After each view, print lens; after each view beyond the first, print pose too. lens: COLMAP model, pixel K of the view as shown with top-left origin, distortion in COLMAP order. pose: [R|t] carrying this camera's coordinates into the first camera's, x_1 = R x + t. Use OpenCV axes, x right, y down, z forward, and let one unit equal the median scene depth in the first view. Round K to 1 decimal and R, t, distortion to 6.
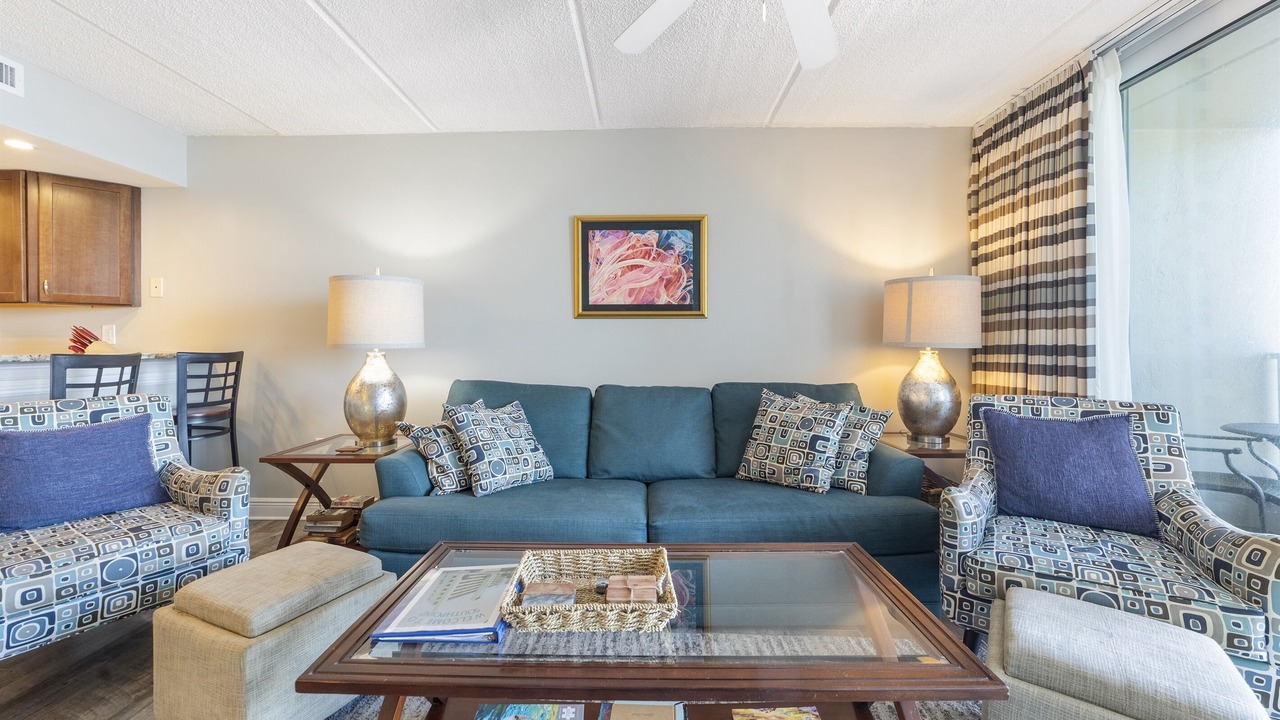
lens RADIAL K [[496.9, 0, 633.7], [0, 496.9, 345.0], [0, 0, 1]] dist [-0.020394, 0.009640]
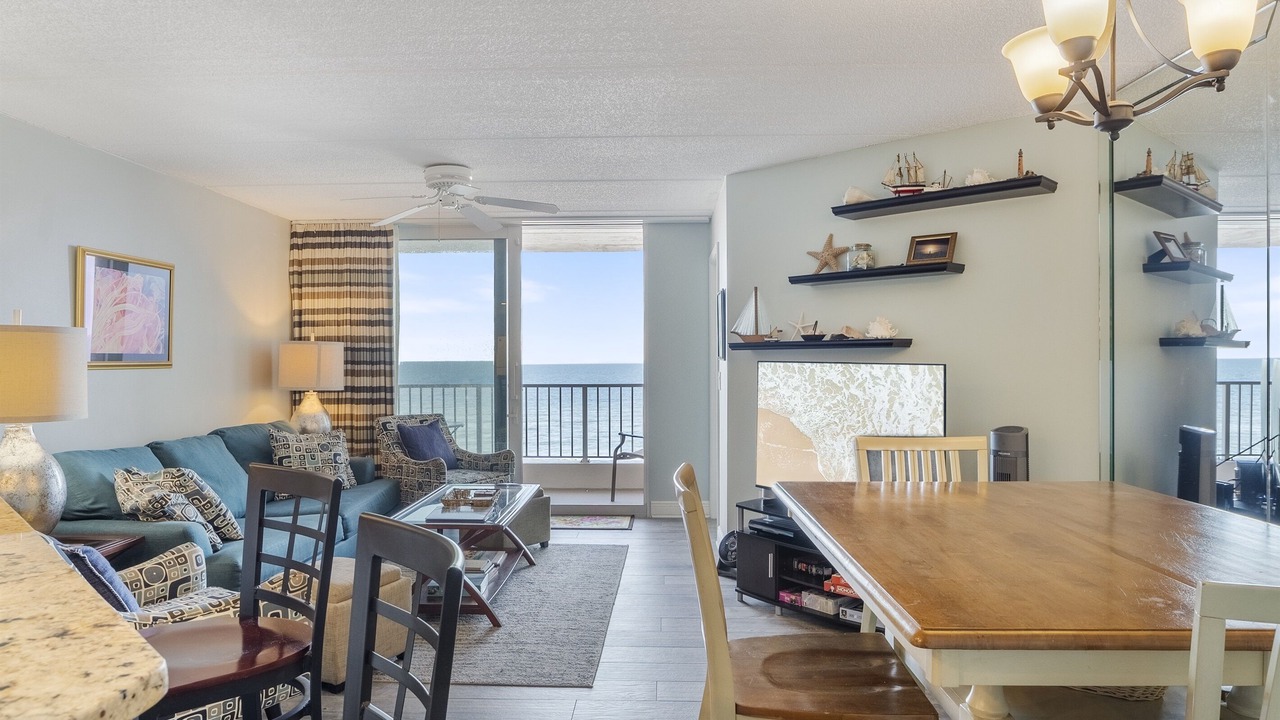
lens RADIAL K [[812.6, 0, 636.3], [0, 812.6, 365.1], [0, 0, 1]] dist [-0.012729, -0.000047]
pose [[0.004149, -0.007342, 0.999964, -1.733022], [0.003747, 0.999966, 0.007326, -0.080933], [-0.999984, 0.003717, 0.004176, 0.077425]]
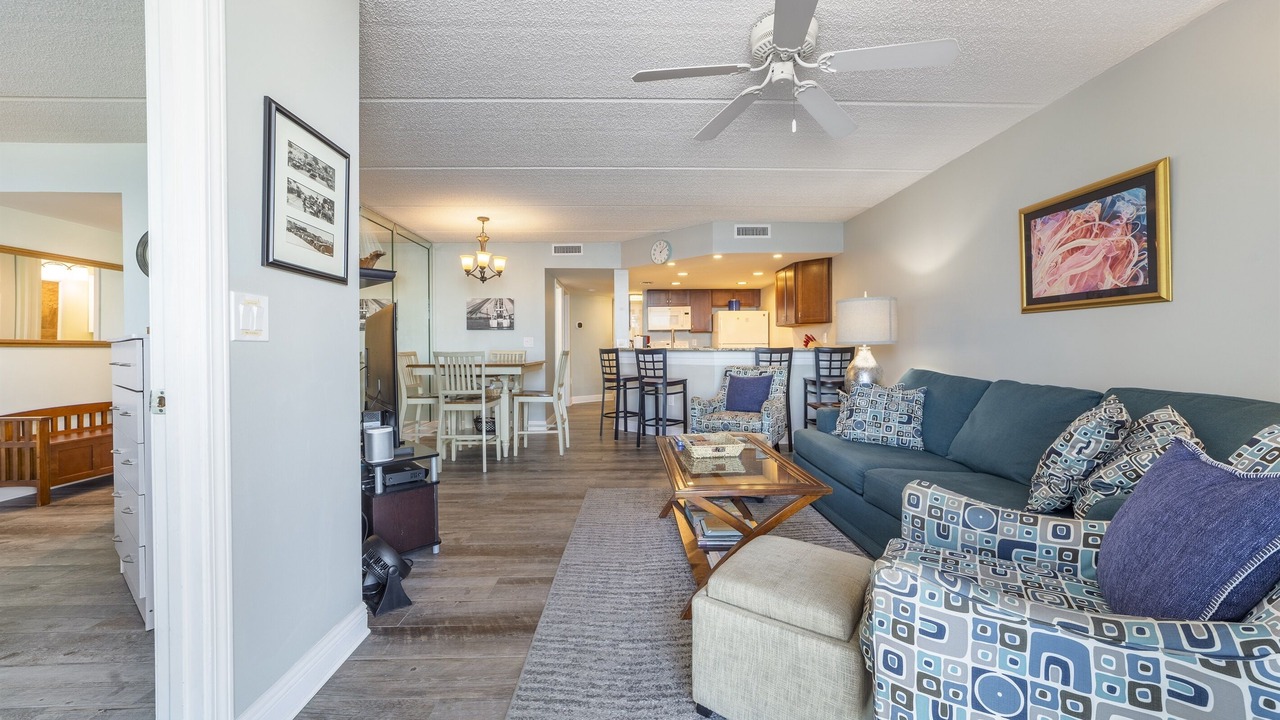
lens RADIAL K [[492.6, 0, 636.6], [0, 492.6, 356.2], [0, 0, 1]] dist [-0.019493, 0.009282]
pose [[0.046860, 0.019254, -0.998716, 0.969158], [0.006060, 0.999790, 0.019559, 0.008633], [0.998883, -0.006969, 0.046733, 0.229893]]
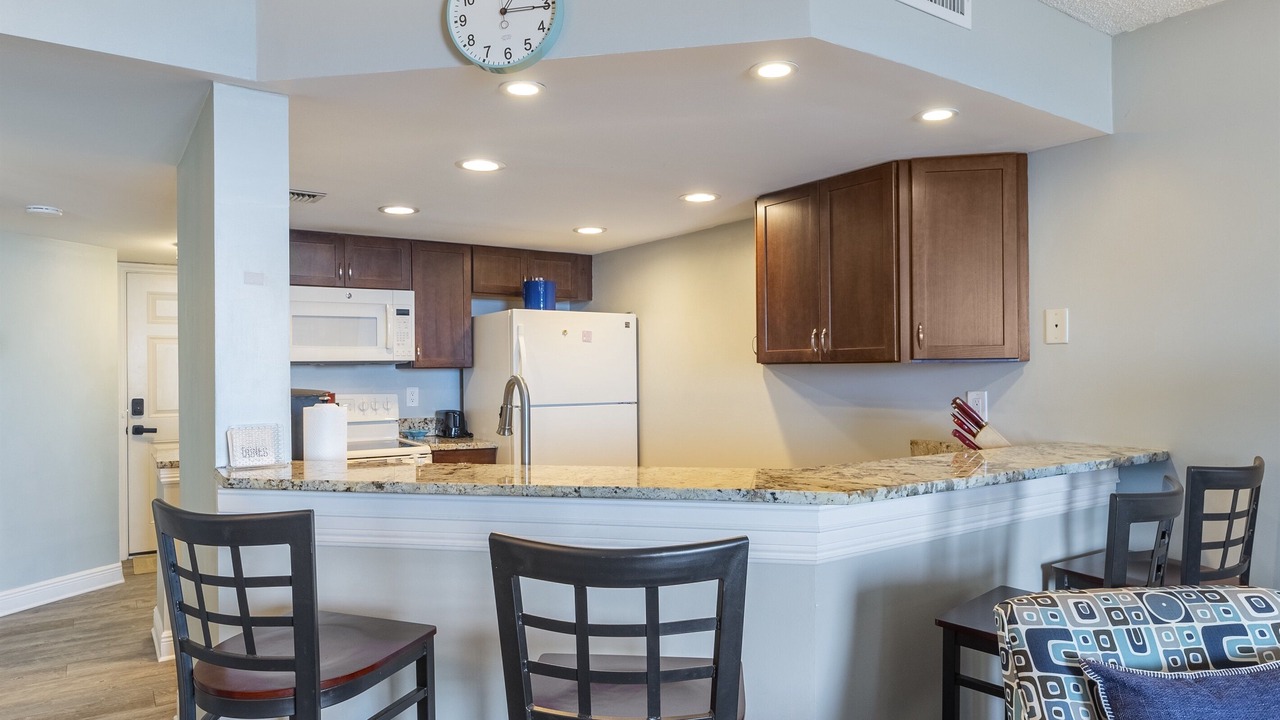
lens RADIAL K [[807.1, 0, 639.9], [0, 807.1, 373.7], [0, 0, 1]] dist [-0.008955, -0.001568]
pose [[0.584618, 0.001923, -0.811306, -0.622974], [0.004238, 0.999976, 0.005424, -0.085883], [0.811297, -0.006610, 0.584596, 0.102478]]
